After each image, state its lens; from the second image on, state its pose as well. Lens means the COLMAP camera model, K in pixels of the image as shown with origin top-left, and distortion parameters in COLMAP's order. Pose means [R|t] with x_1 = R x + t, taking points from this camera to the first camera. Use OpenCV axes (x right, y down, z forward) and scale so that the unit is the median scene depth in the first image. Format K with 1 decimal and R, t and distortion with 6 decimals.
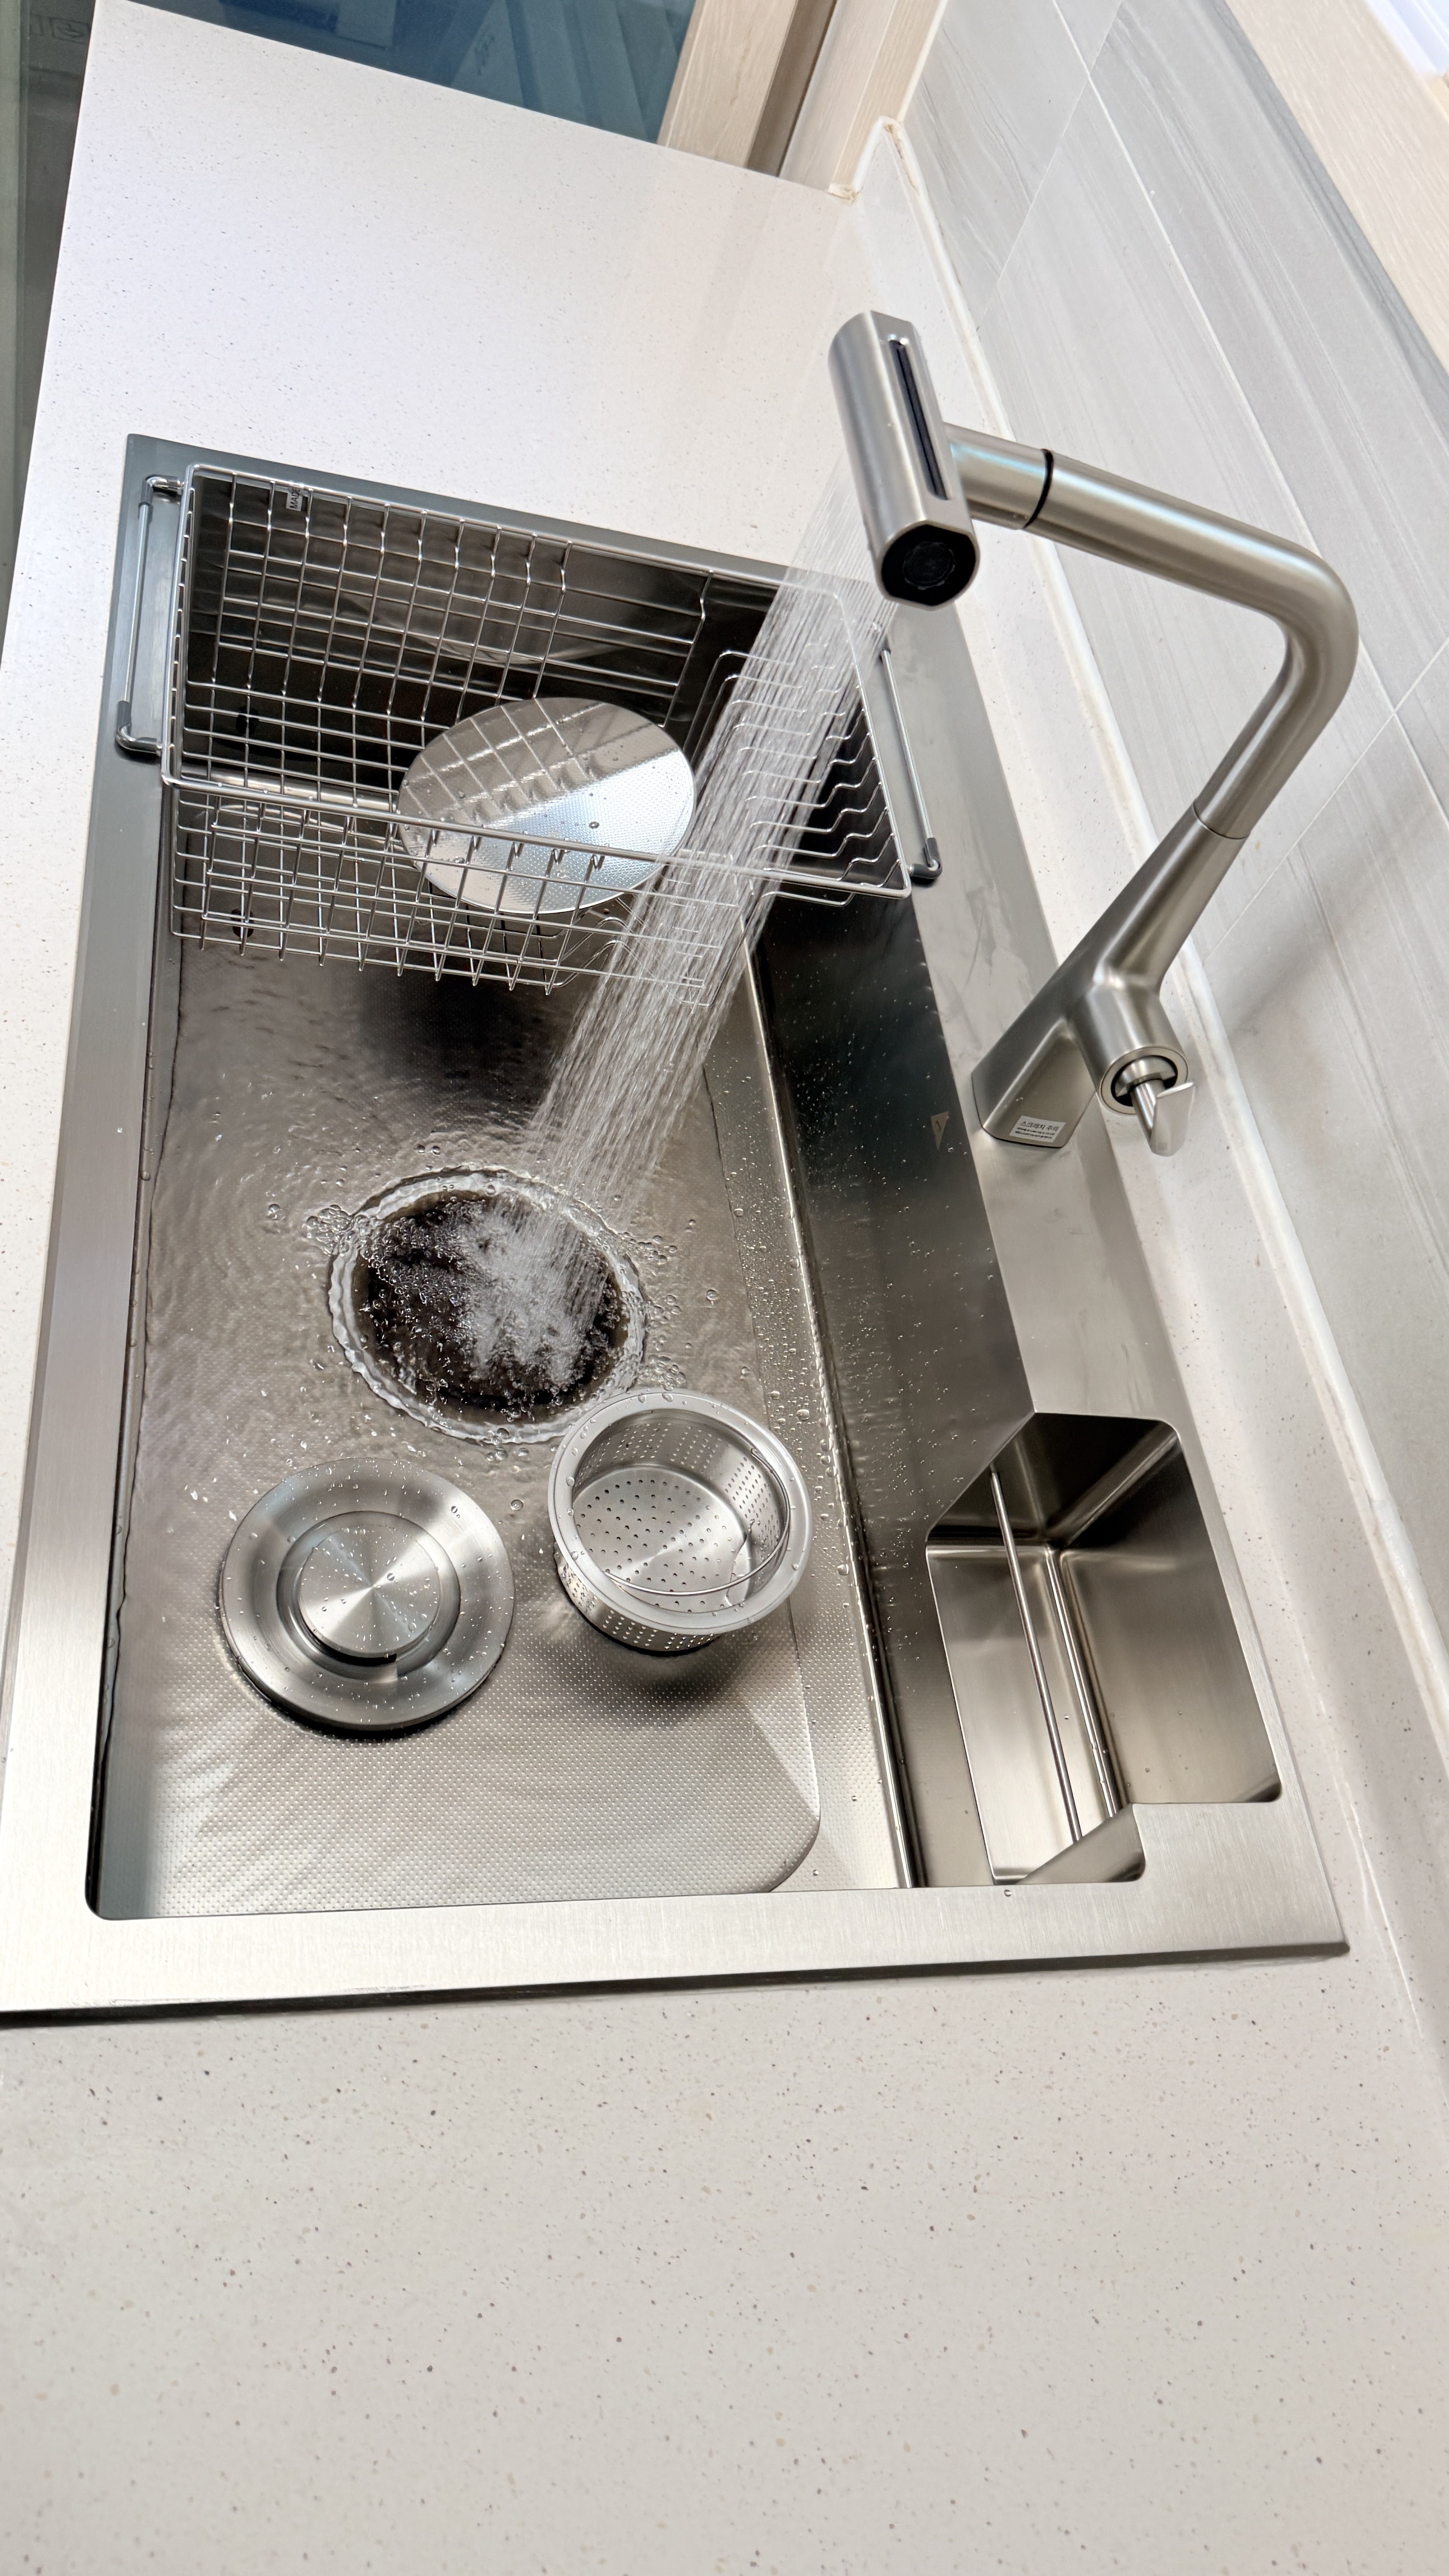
lens RADIAL K [[1869.9, 0, 702.7], [0, 1869.9, 1285.7], [0, 0, 1]] dist [0.000824, -0.012898]
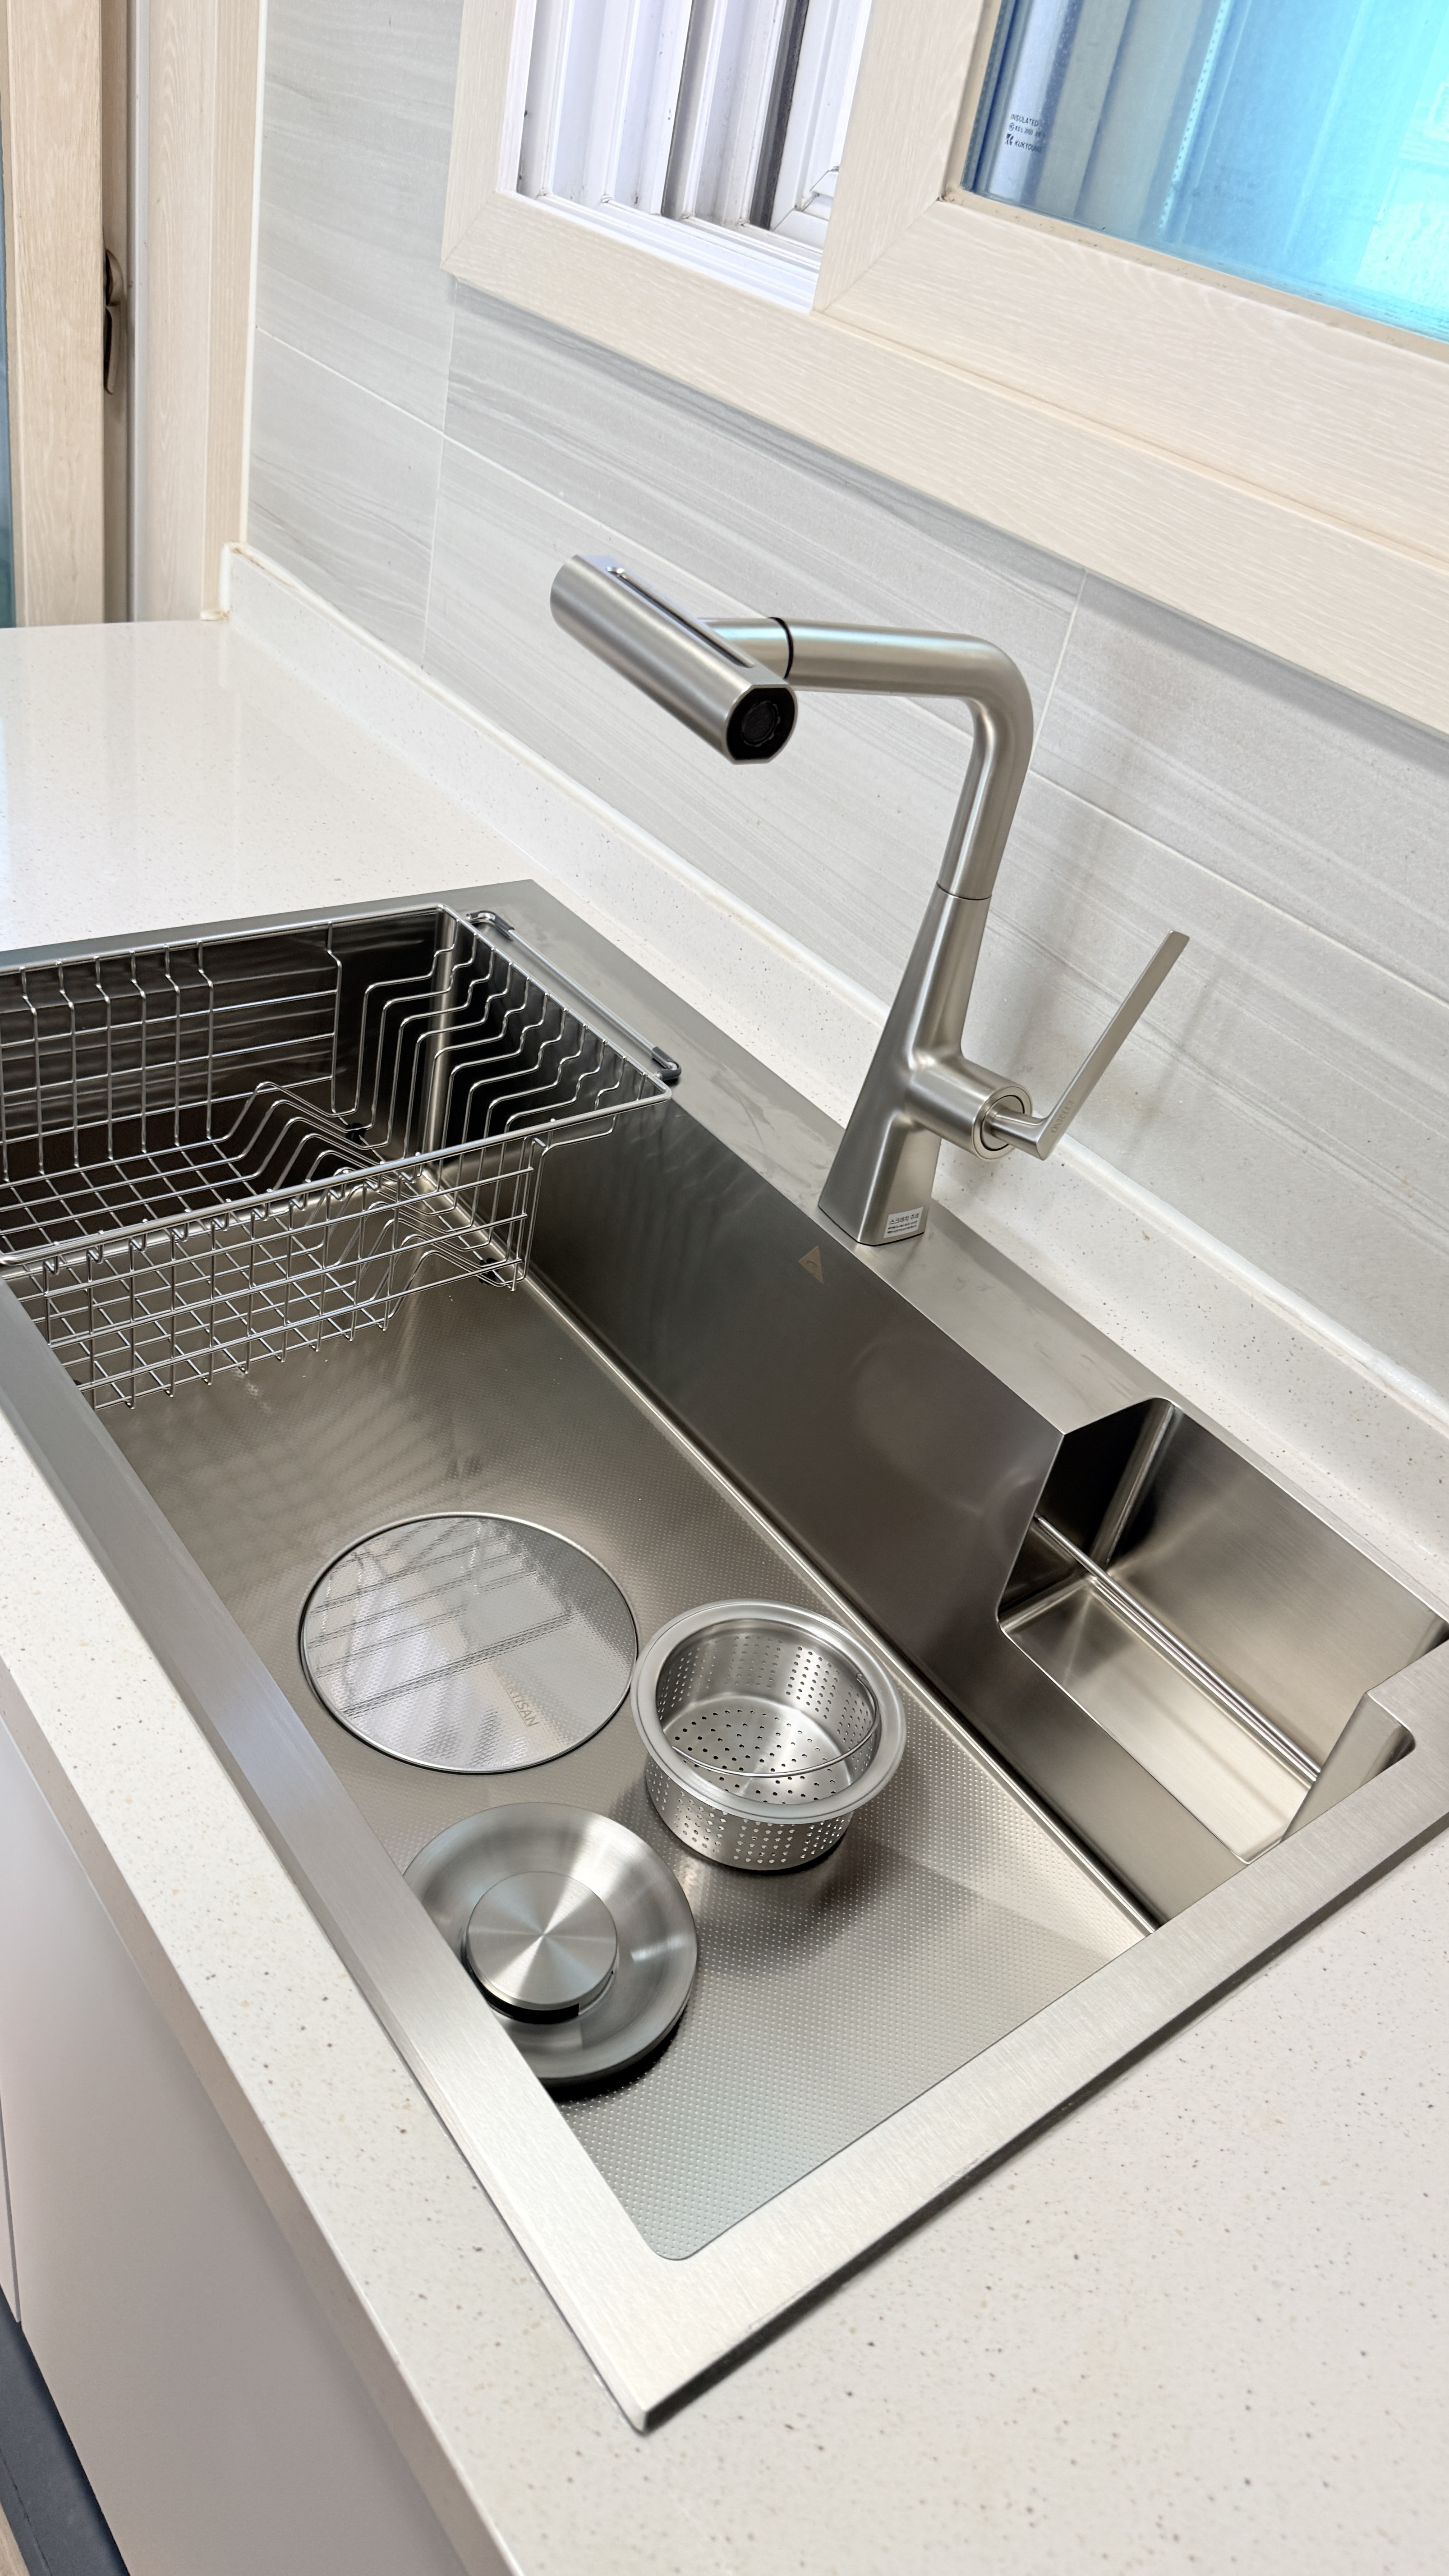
lens RADIAL K [[1852.9, 0, 705.9], [0, 1852.9, 1274.4], [0, 0, 1]] dist [0.013763, -0.034867]
pose [[0.863197, -0.399957, 0.308098, -0.368685], [0.453007, 0.882990, -0.122938, 0.031684], [-0.222878, 0.245691, 0.943378, 0.031894]]
